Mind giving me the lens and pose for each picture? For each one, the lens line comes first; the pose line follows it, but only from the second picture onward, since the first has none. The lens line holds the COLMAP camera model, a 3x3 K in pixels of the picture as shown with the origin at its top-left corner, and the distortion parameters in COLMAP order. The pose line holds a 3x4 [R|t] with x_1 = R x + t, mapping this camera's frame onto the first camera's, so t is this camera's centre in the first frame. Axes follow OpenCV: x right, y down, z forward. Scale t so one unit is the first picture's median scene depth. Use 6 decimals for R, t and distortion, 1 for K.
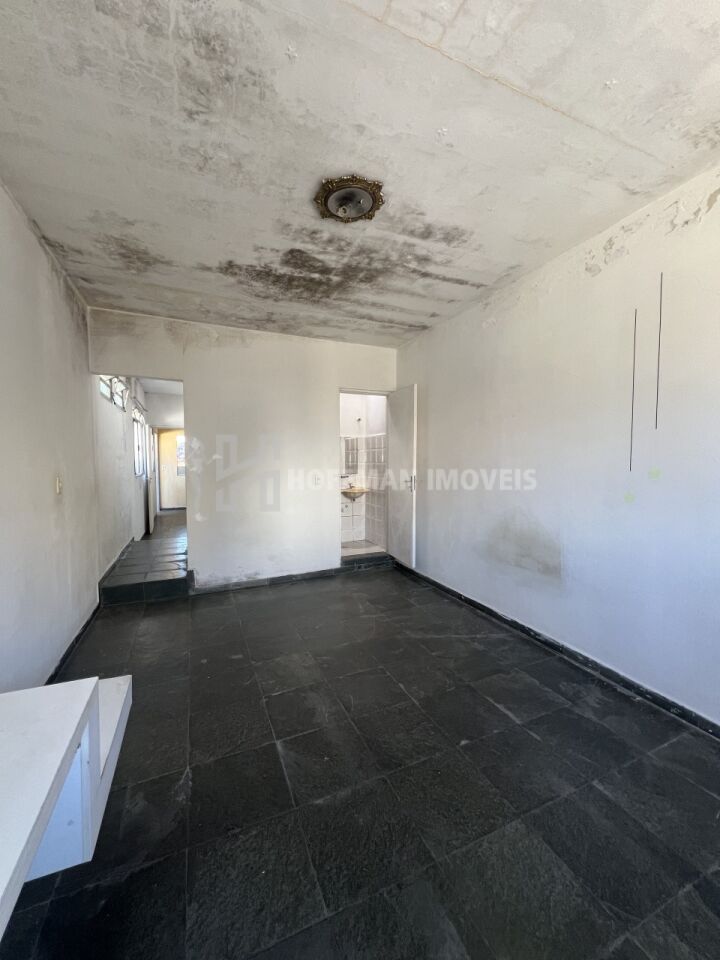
lens RADIAL K [[383.1, 0, 357.9], [0, 383.1, 480.3], [0, 0, 1]] dist [0.003666, -0.000028]
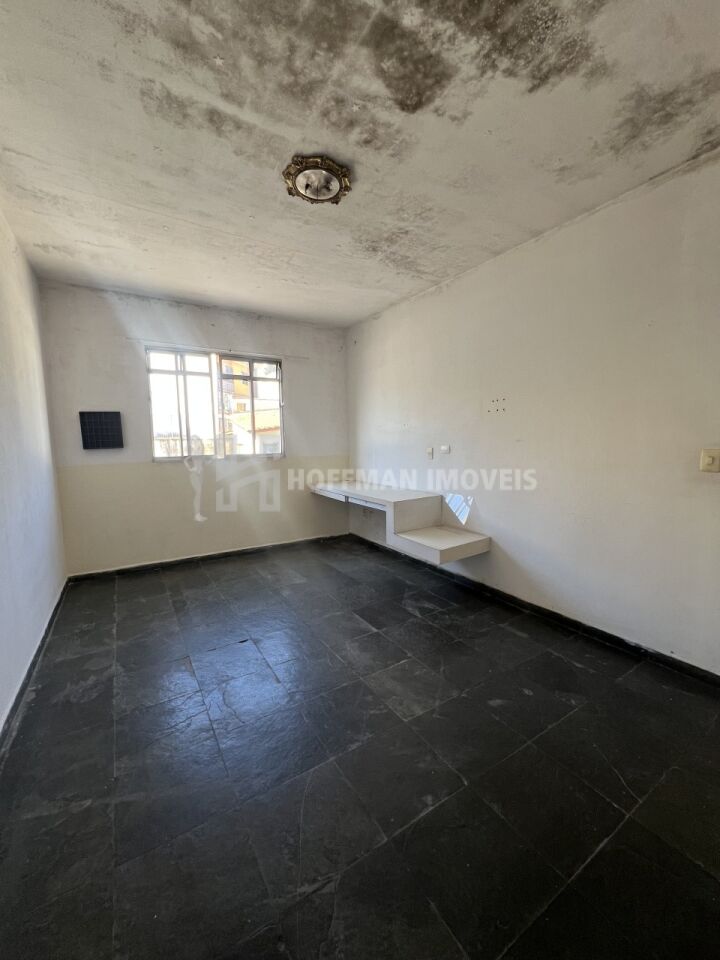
lens RADIAL K [[383.1, 0, 357.9], [0, 383.1, 480.3], [0, 0, 1]] dist [0.003666, -0.000028]
pose [[-0.989006, 0.032485, -0.144265, 0.039711], [0.009027, 0.987016, 0.160369, -0.085632], [0.147602, 0.157304, -0.976458, 1.799747]]
